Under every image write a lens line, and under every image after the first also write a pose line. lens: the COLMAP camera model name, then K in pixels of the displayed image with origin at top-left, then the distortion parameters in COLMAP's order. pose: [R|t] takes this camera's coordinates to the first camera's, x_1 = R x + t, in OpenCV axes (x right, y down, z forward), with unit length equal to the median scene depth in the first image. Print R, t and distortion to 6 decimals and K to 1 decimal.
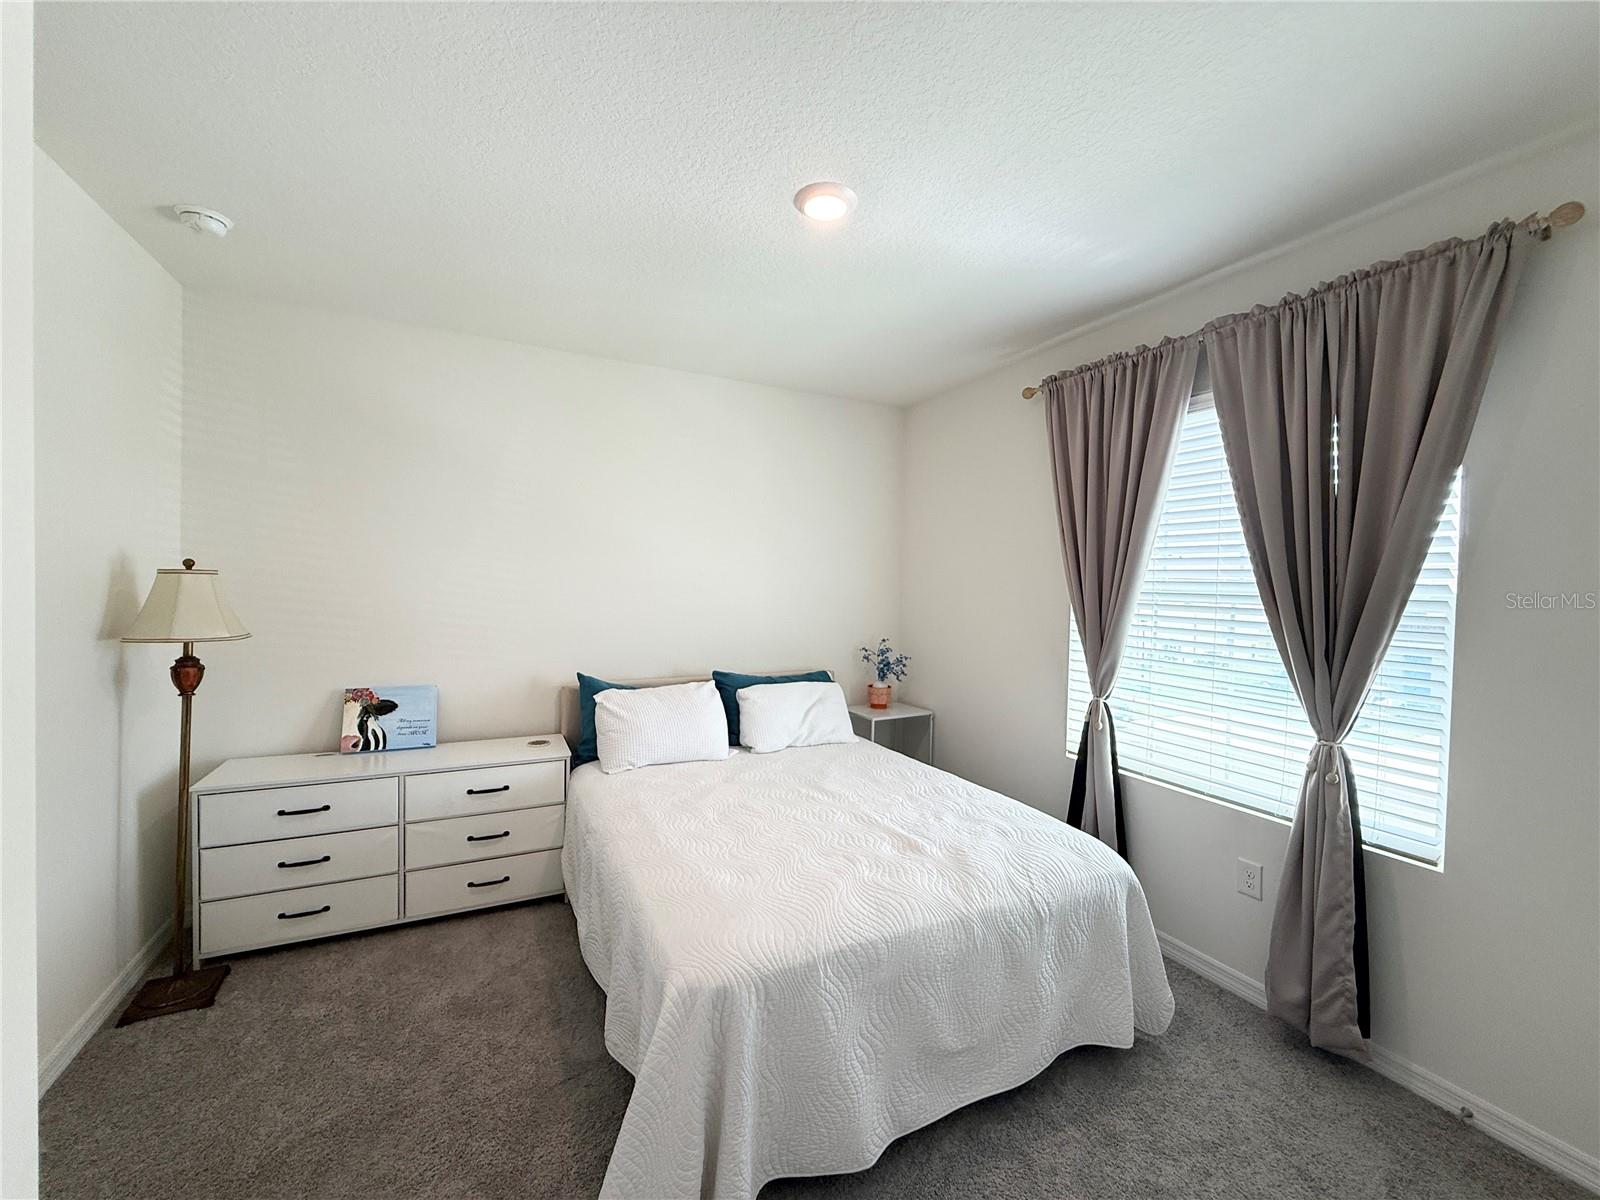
lens RADIAL K [[636.6, 0, 788.6], [0, 636.6, 594.0], [0, 0, 1]] dist [-0.001686, 0.000798]
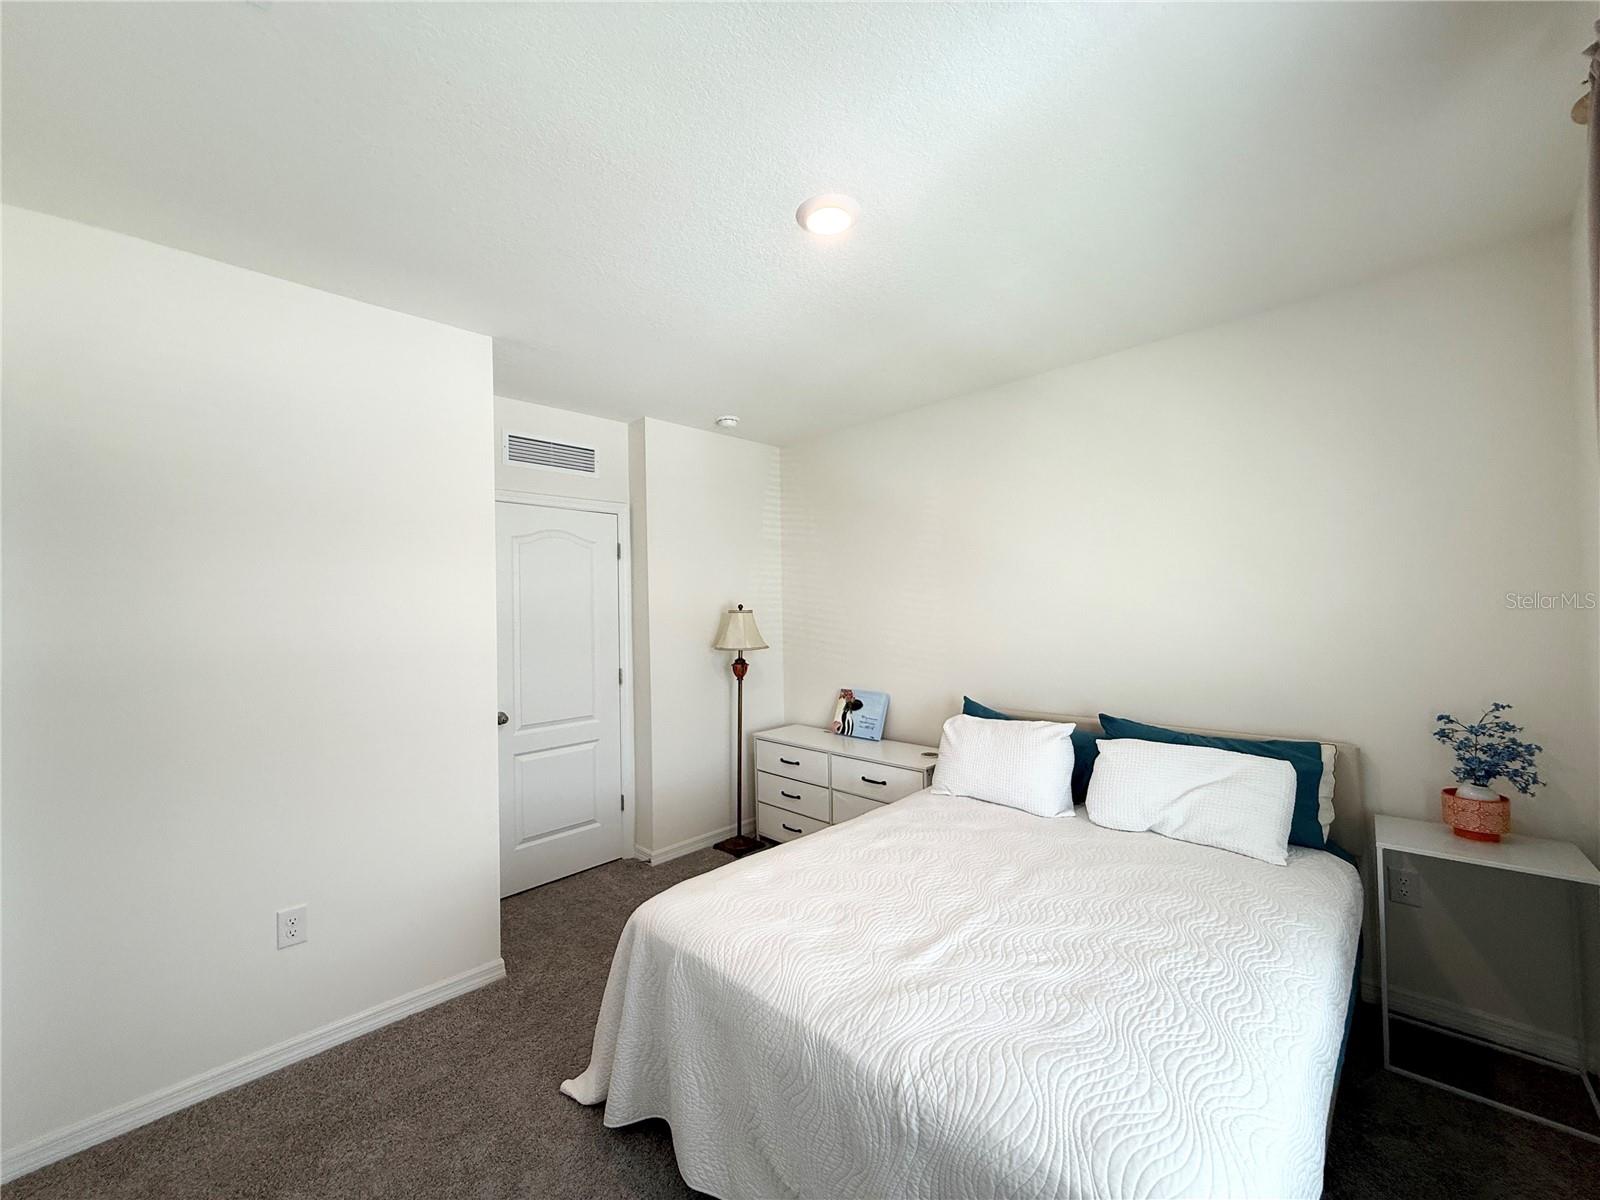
lens RADIAL K [[636.6, 0, 805.9], [0, 636.6, 596.0], [0, 0, 1]] dist [-0.001686, 0.000798]
pose [[0.318209, -0.047861, -0.946812, 0.685715], [0.009570, 0.998836, -0.047274, 0.006866], [0.947972, 0.005982, 0.318297, 0.489447]]
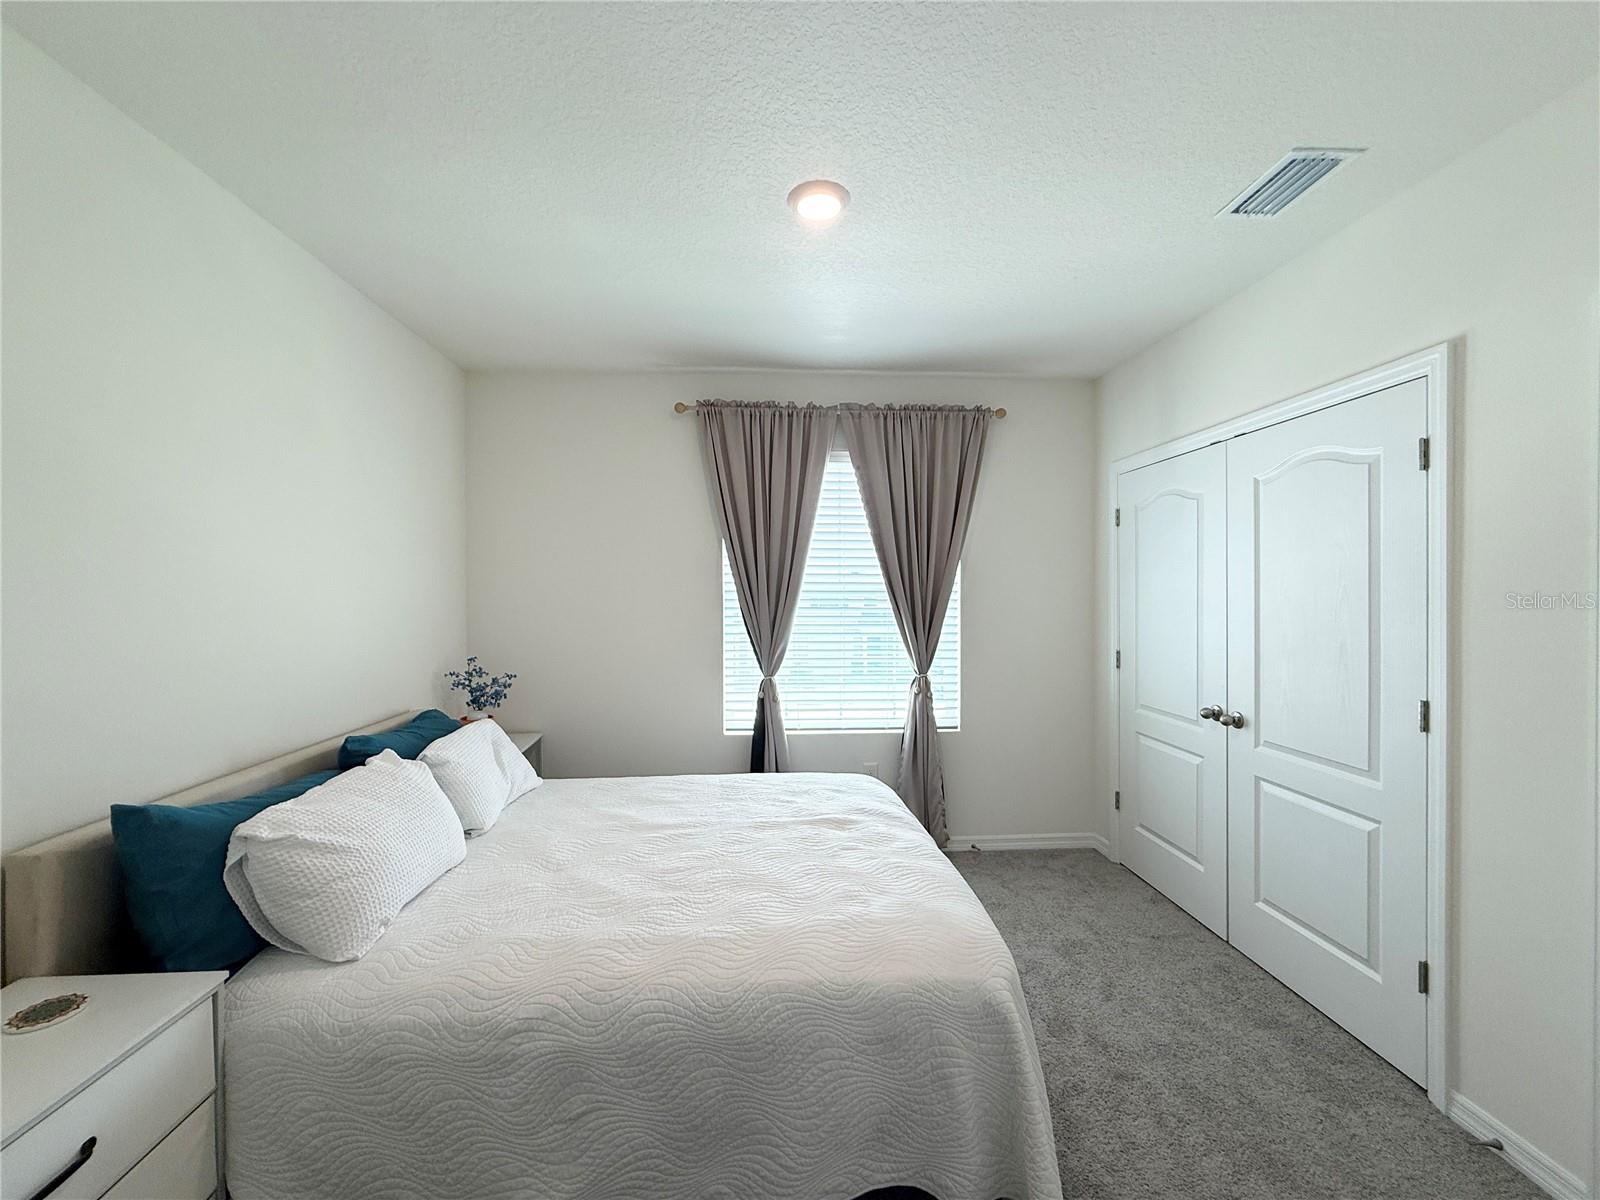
lens RADIAL K [[636.6, 0, 786.1], [0, 636.6, 600.6], [0, 0, 1]] dist [-0.001686, 0.000798]
pose [[0.384861, -0.027933, 0.922552, -0.650384], [0.028864, 0.999417, 0.018219, -0.006797], [-0.922523, 0.019616, 0.385443, 0.502290]]
